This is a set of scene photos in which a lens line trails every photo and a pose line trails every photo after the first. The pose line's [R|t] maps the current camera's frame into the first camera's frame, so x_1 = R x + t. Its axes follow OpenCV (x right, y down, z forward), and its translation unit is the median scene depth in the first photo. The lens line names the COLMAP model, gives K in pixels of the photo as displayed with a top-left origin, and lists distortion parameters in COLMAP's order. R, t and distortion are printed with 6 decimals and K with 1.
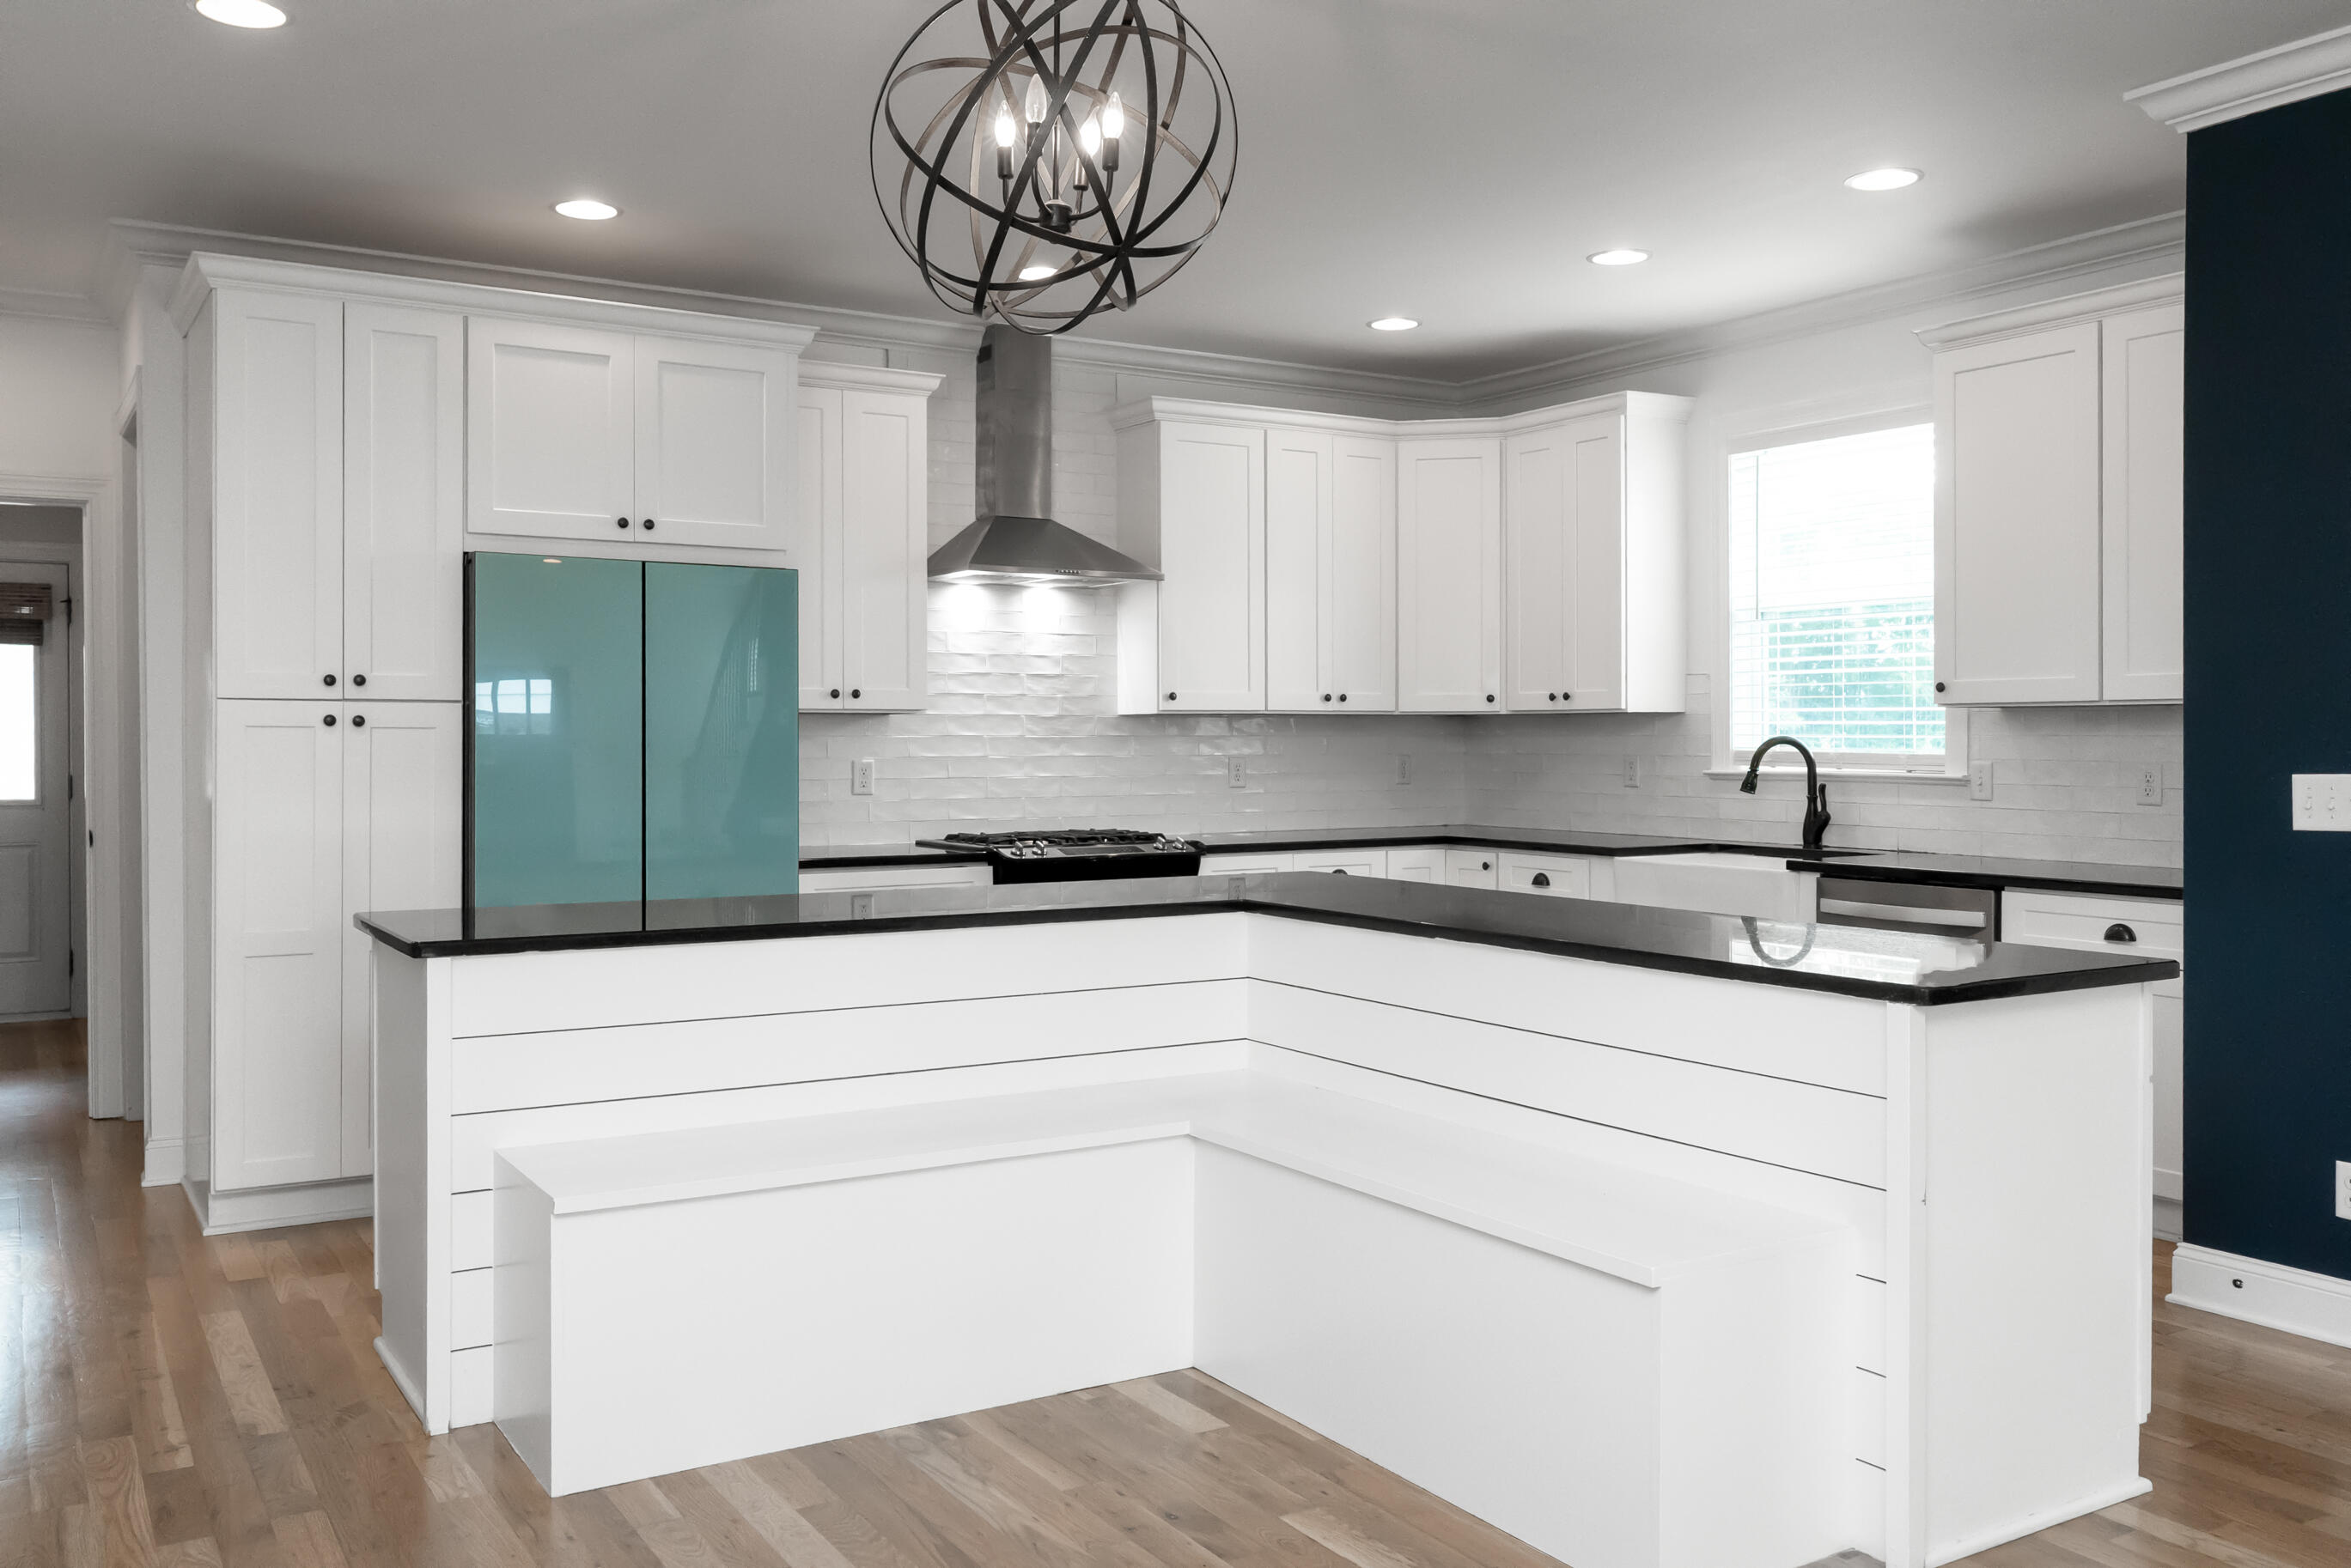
lens RADIAL K [[1905.7, 0, 1173.6], [0, 1905.7, 761.5], [0, 0, 1]] dist [0.000750, -0.007304]
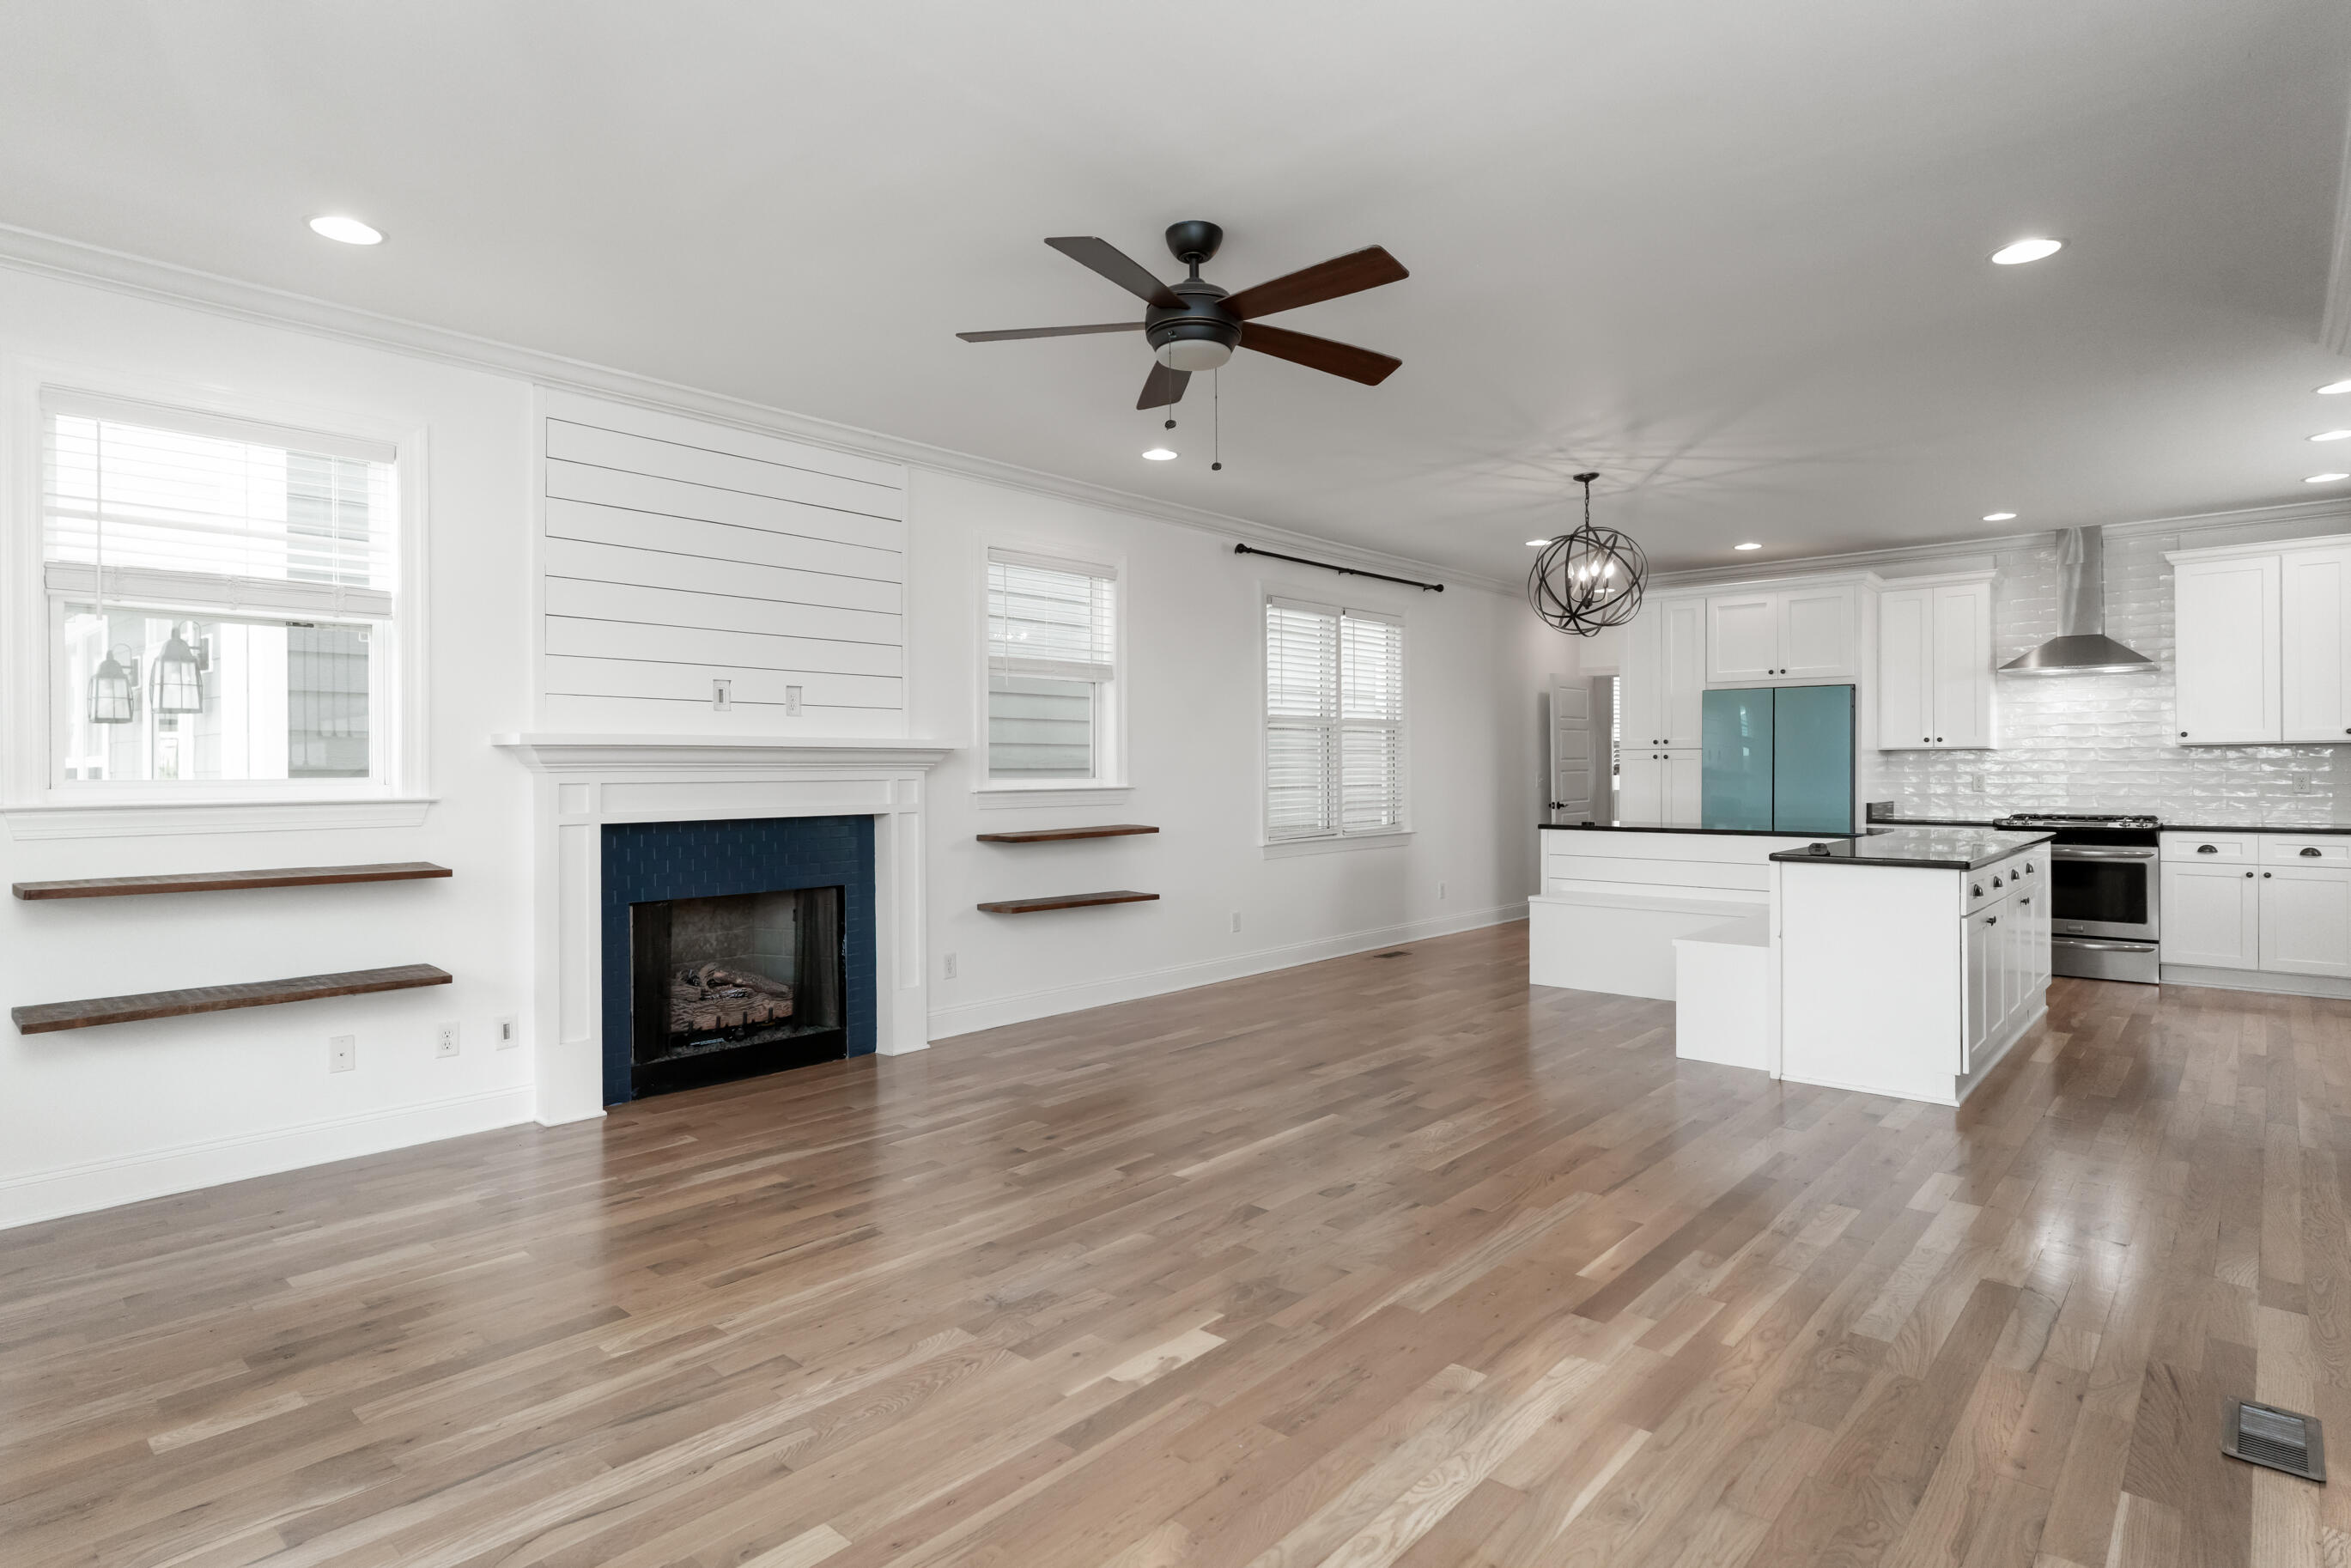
lens RADIAL K [[1218.8, 0, 1176.2], [0, 1218.8, 758.1], [0, 0, 1]] dist [-0.010178, 0.006330]
pose [[0.295117, -0.011837, -0.955388, 0.773808], [-0.008273, 0.999854, -0.014943, 0.008922], [0.955425, 0.012314, 0.294976, -0.126360]]
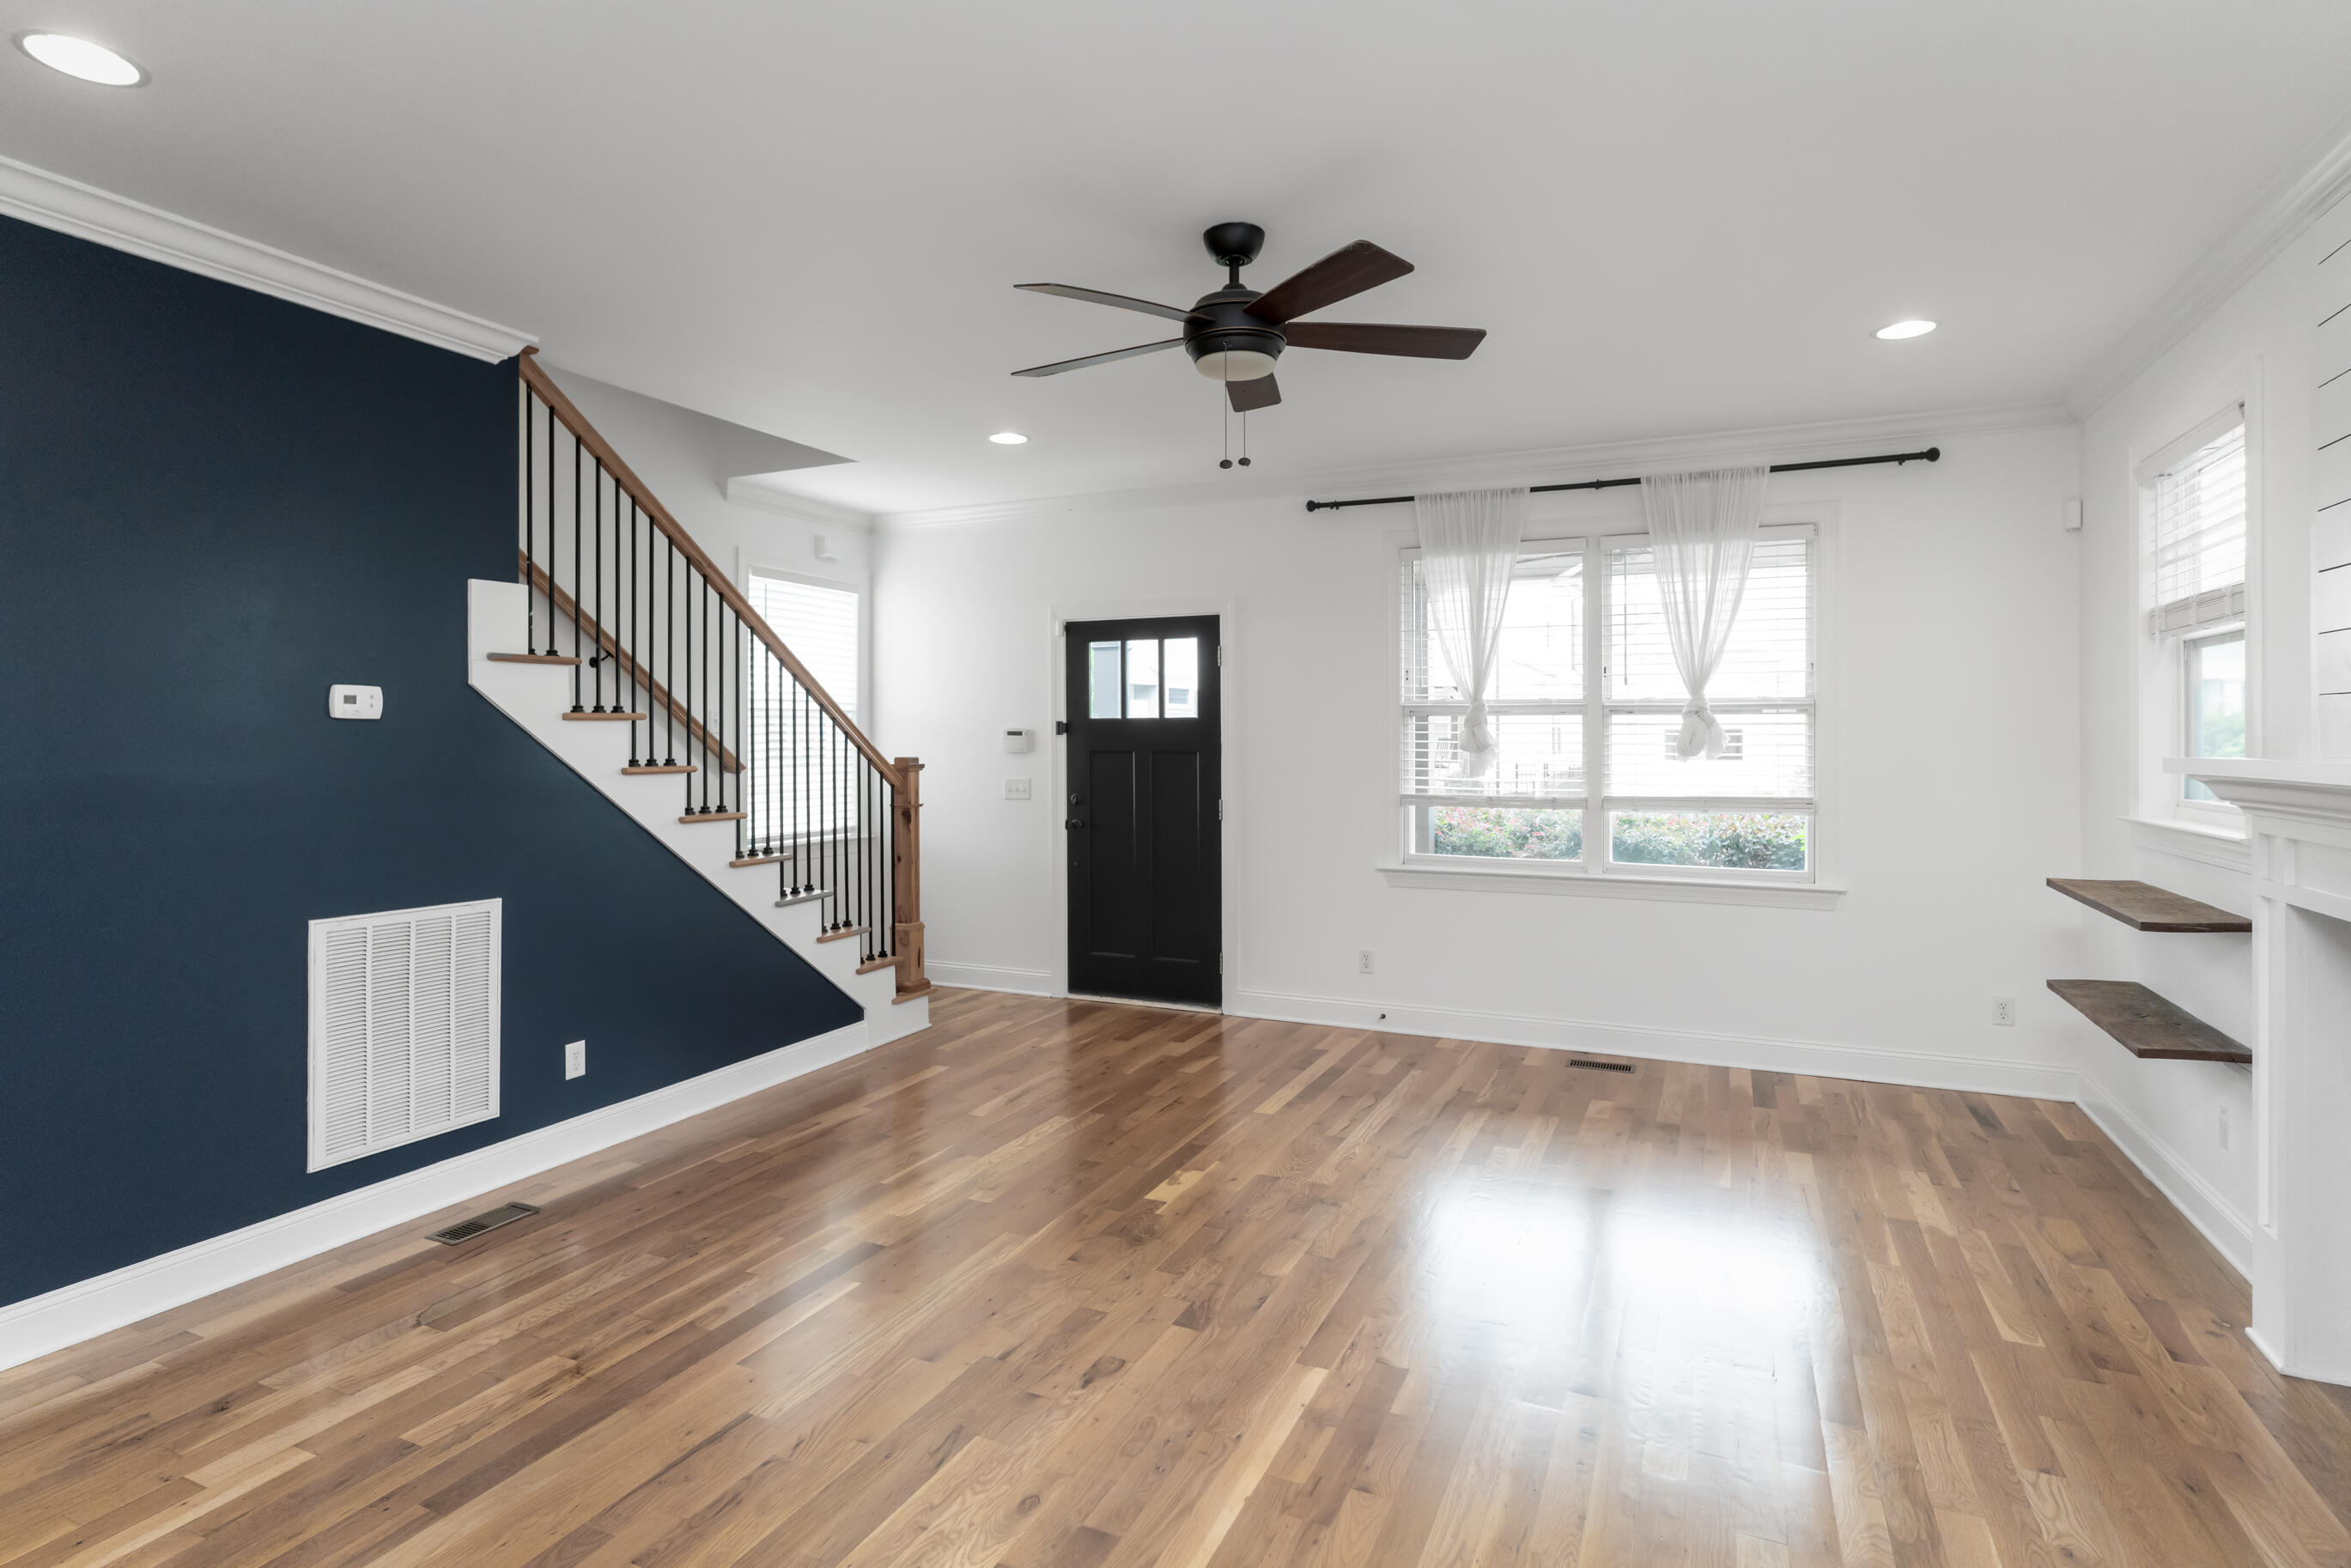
lens RADIAL K [[1218.8, 0, 1153.2], [0, 1218.8, 747.6], [0, 0, 1]] dist [-0.010178, 0.006330]
pose [[-0.549374, -0.008463, 0.835534, -0.079429], [0.011267, 0.999783, 0.017535, -0.027697], [-0.835501, 0.019047, -0.549159, 0.314087]]
